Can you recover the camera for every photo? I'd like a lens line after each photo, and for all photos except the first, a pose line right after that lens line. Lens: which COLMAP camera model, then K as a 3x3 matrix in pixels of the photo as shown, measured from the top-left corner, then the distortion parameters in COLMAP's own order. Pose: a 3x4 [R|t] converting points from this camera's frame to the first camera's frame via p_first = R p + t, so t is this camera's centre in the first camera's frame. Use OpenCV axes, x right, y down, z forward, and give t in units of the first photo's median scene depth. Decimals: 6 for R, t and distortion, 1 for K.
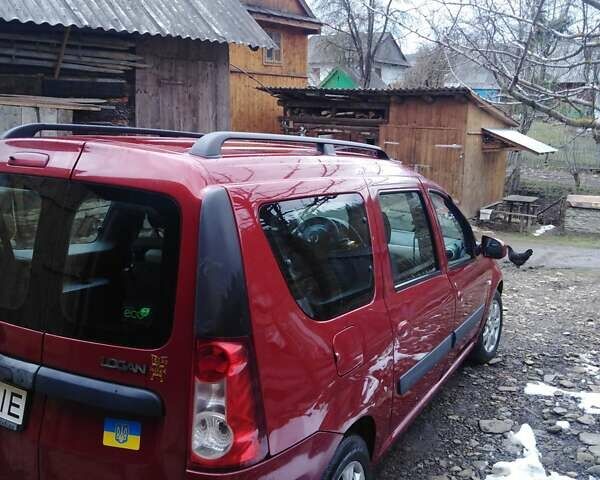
lens RADIAL K [[593.9, 0, 299.8], [0, 593.9, 221.3], [0, 0, 1]] dist [0.055058, -0.090146]
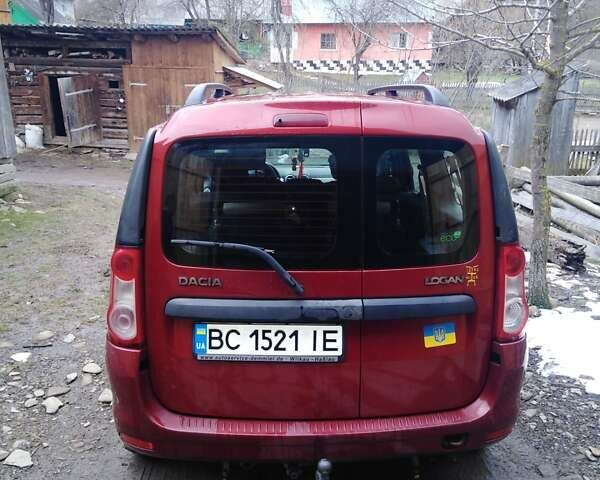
lens RADIAL K [[593.9, 0, 299.8], [0, 593.9, 221.3], [0, 0, 1]] dist [0.055058, -0.090146]
pose [[0.863648, -0.152109, 0.480599, -0.125005], [0.102948, 0.986516, 0.127232, -0.007593], [-0.493472, -0.060406, 0.867661, 0.008690]]
